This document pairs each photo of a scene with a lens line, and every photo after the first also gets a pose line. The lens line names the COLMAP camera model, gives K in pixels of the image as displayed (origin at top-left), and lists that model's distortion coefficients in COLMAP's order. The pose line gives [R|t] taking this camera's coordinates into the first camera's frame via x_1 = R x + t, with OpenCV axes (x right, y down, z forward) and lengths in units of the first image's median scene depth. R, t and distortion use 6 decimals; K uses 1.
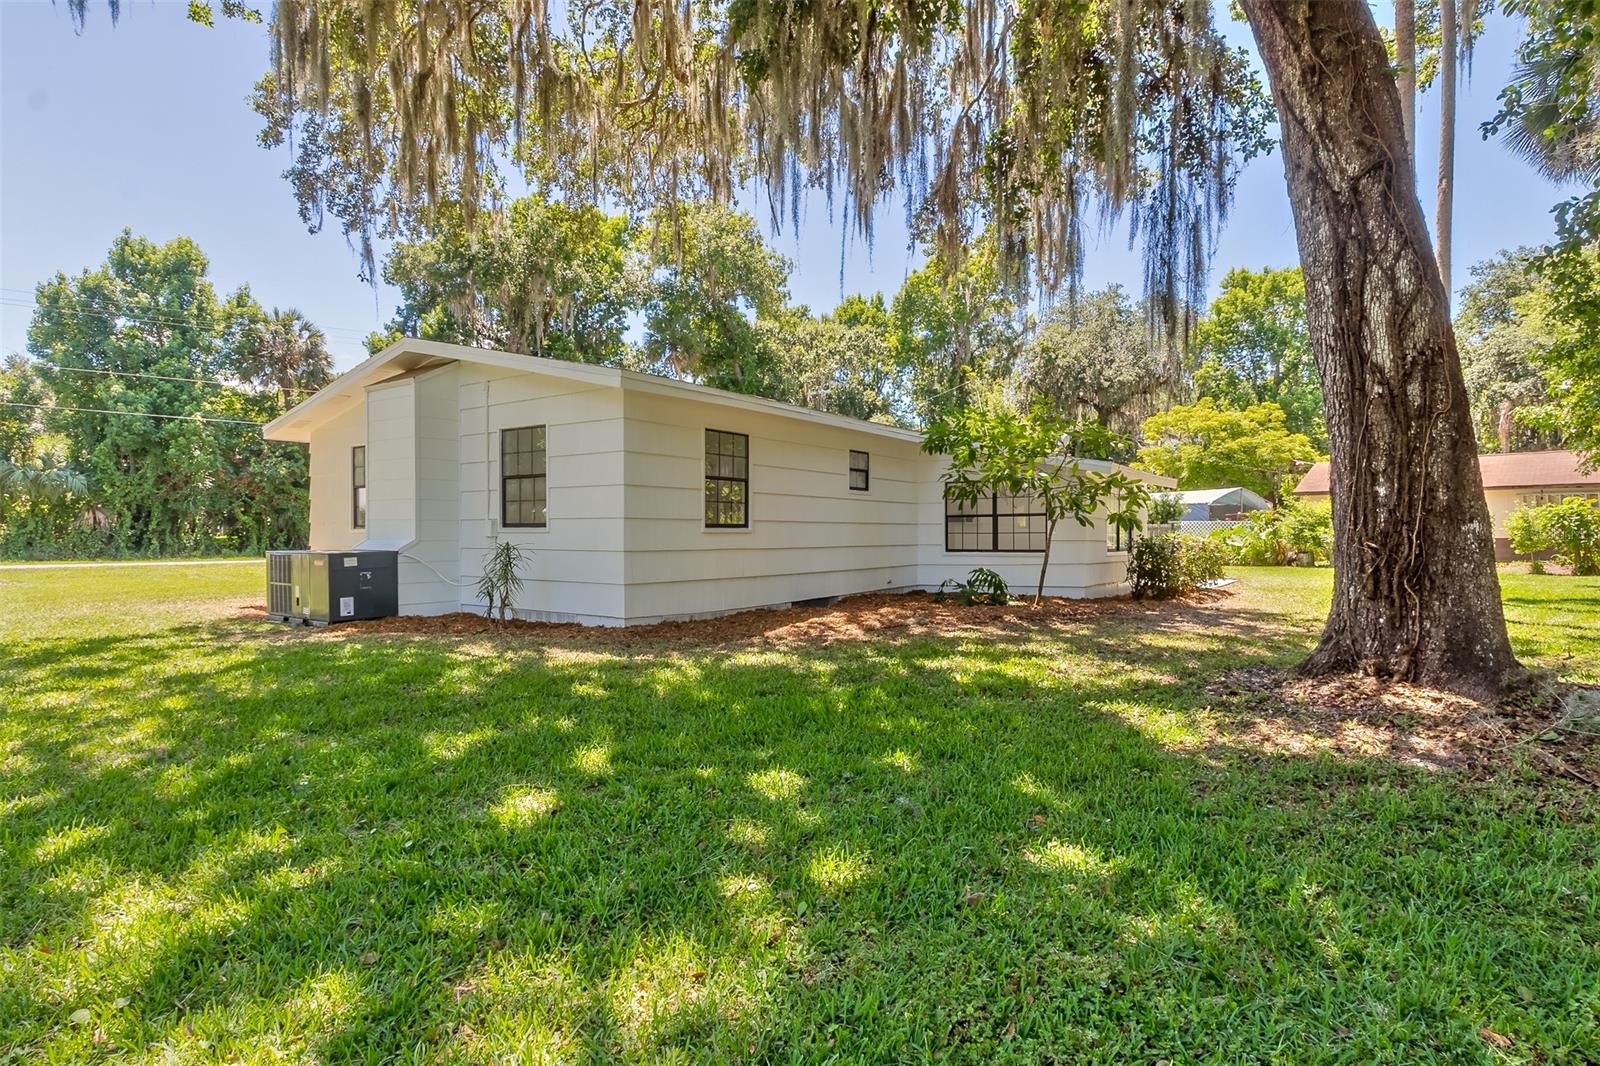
lens RADIAL K [[839.4, 0, 800.0], [0, 839.4, 533.0], [0, 0, 1]] dist [0.000877, 0.000044]
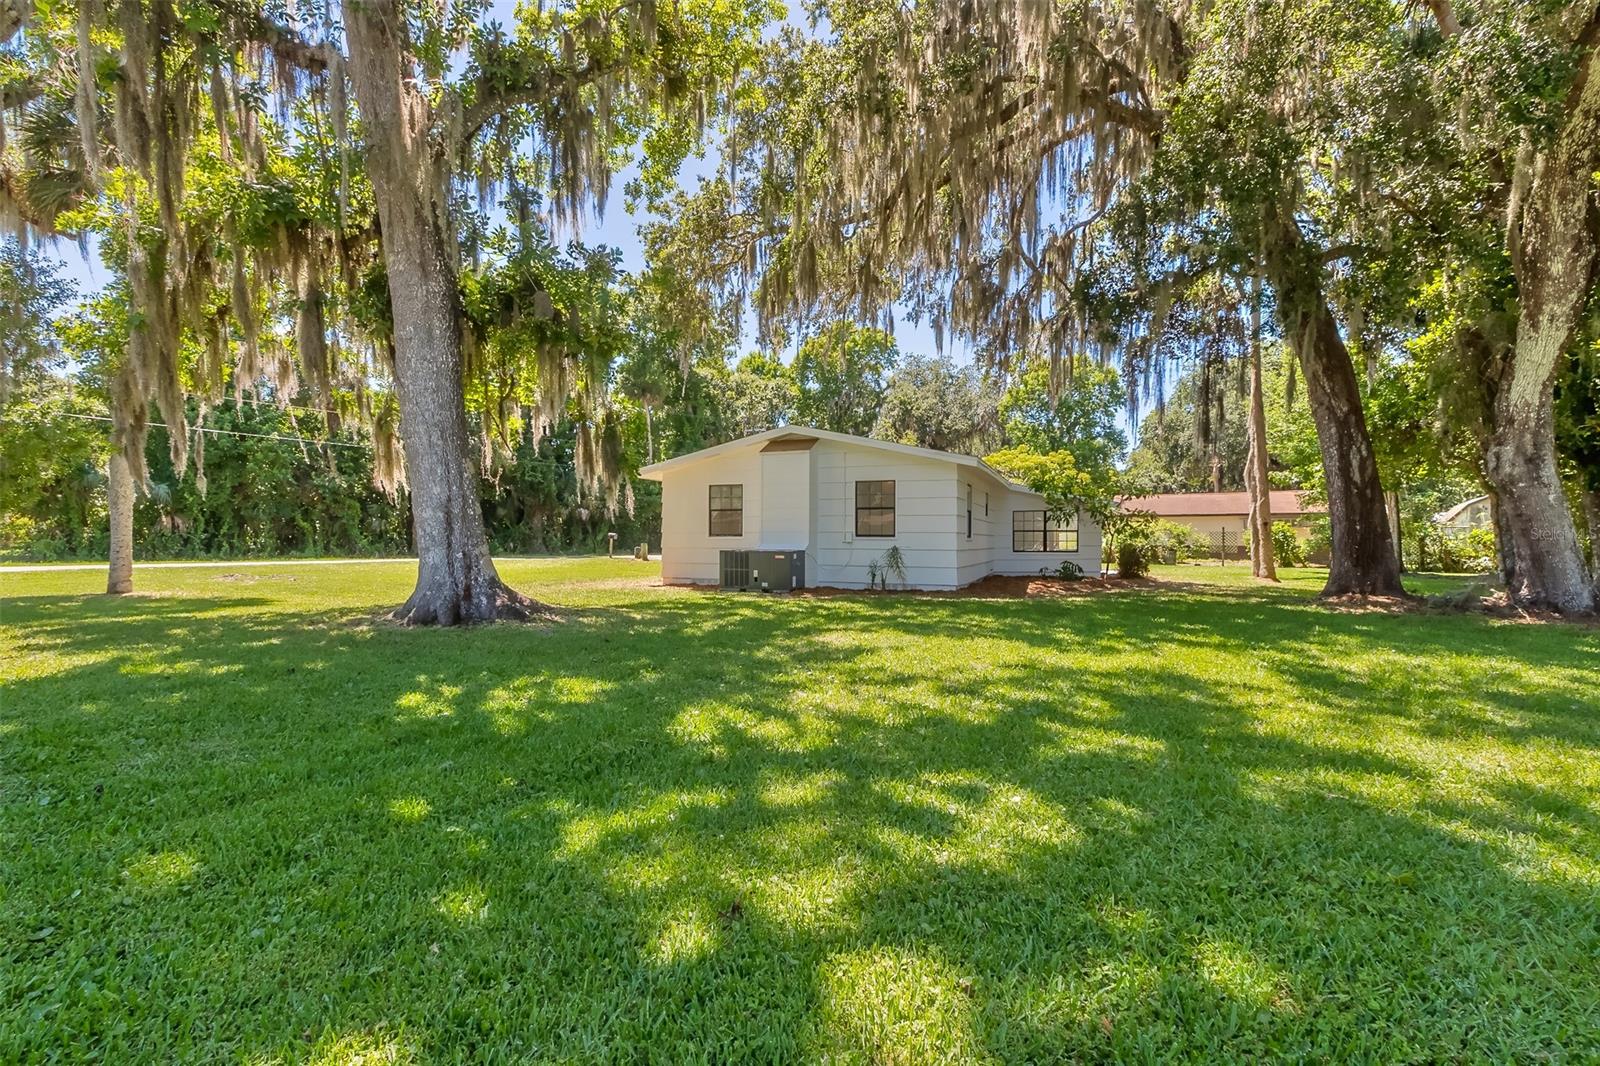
lens RADIAL K [[728.7, 0, 790.7], [0, 728.7, 535.8], [0, 0, 1]] dist [0.007760, -0.000738]
pose [[0.972467, 0.007314, 0.232926, -0.257932], [-0.006149, 0.999965, -0.005727, 0.000246], [-0.232960, 0.004137, 0.972478, -0.139451]]
